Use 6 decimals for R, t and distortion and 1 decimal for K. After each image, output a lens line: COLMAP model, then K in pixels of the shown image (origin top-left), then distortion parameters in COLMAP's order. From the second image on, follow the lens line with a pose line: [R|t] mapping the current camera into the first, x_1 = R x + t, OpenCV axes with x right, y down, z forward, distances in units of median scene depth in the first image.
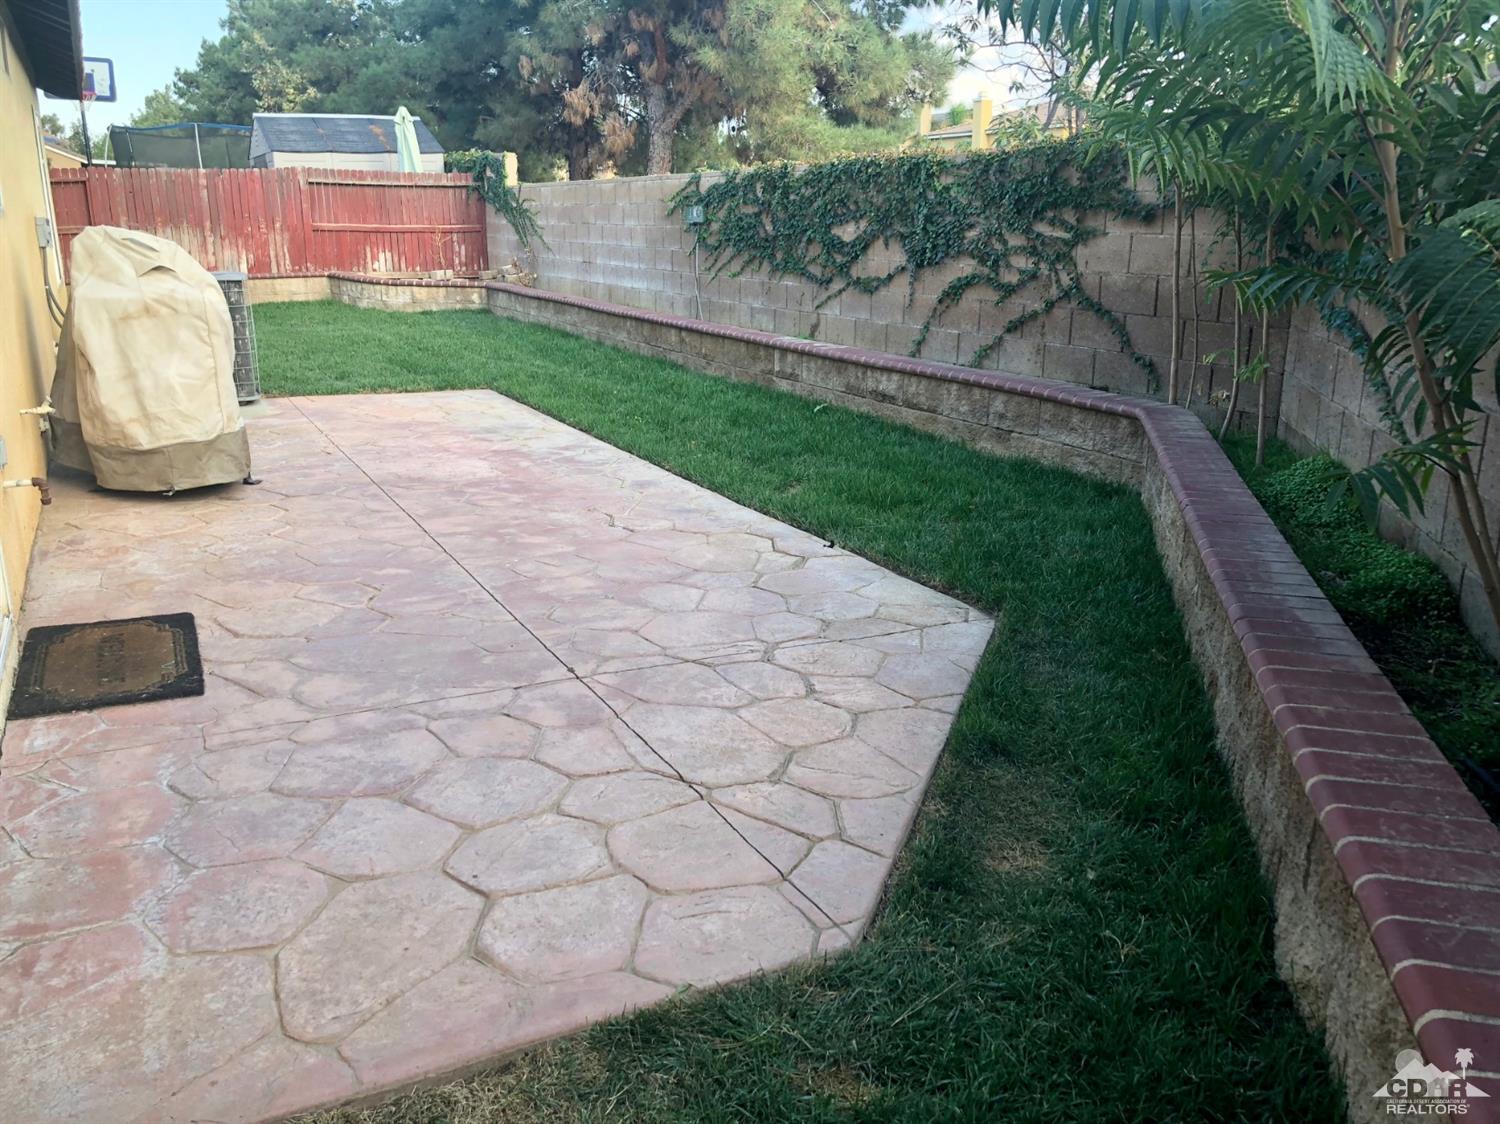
lens RADIAL K [[1234.5, 0, 750.1], [0, 1234.5, 561.8], [0, 0, 1]] dist [0.063990, -0.063183]
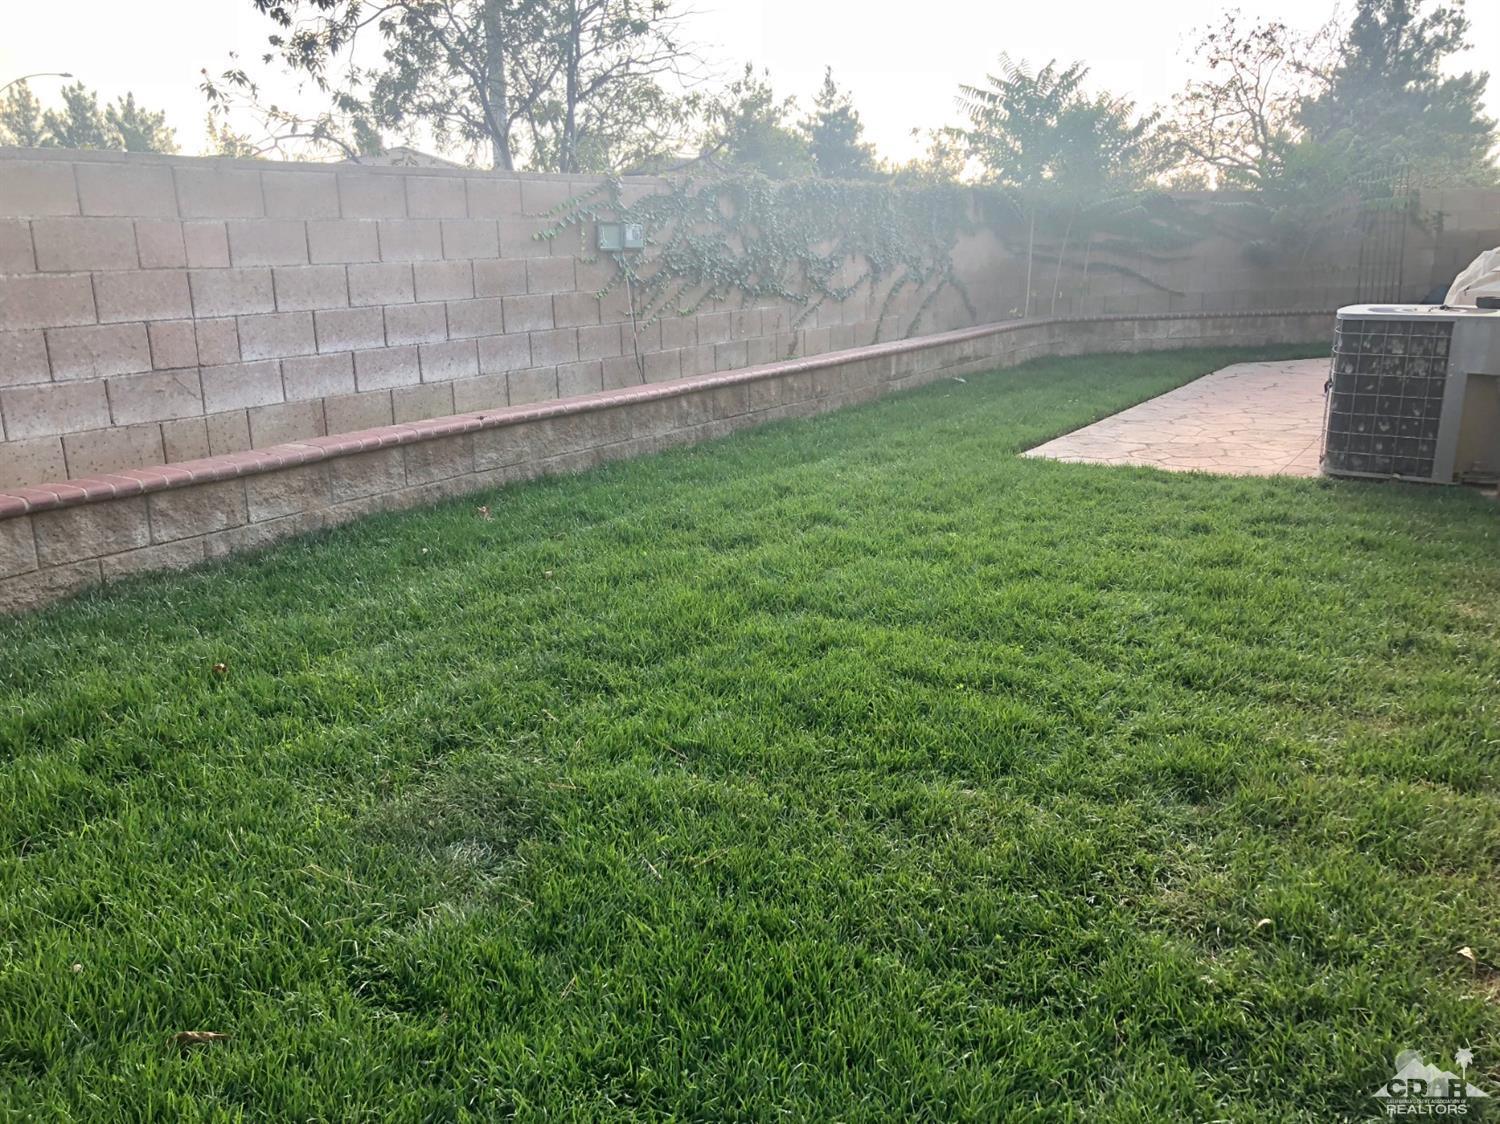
lens RADIAL K [[1234.5, 0, 750.1], [0, 1234.5, 562.5], [0, 0, 1]] dist [0.063990, -0.063183]
pose [[-0.484605, -0.220636, 0.846450, -0.870244], [0.250311, 0.892224, 0.375874, -0.445140], [-0.838154, 0.394026, -0.377149, 1.571077]]
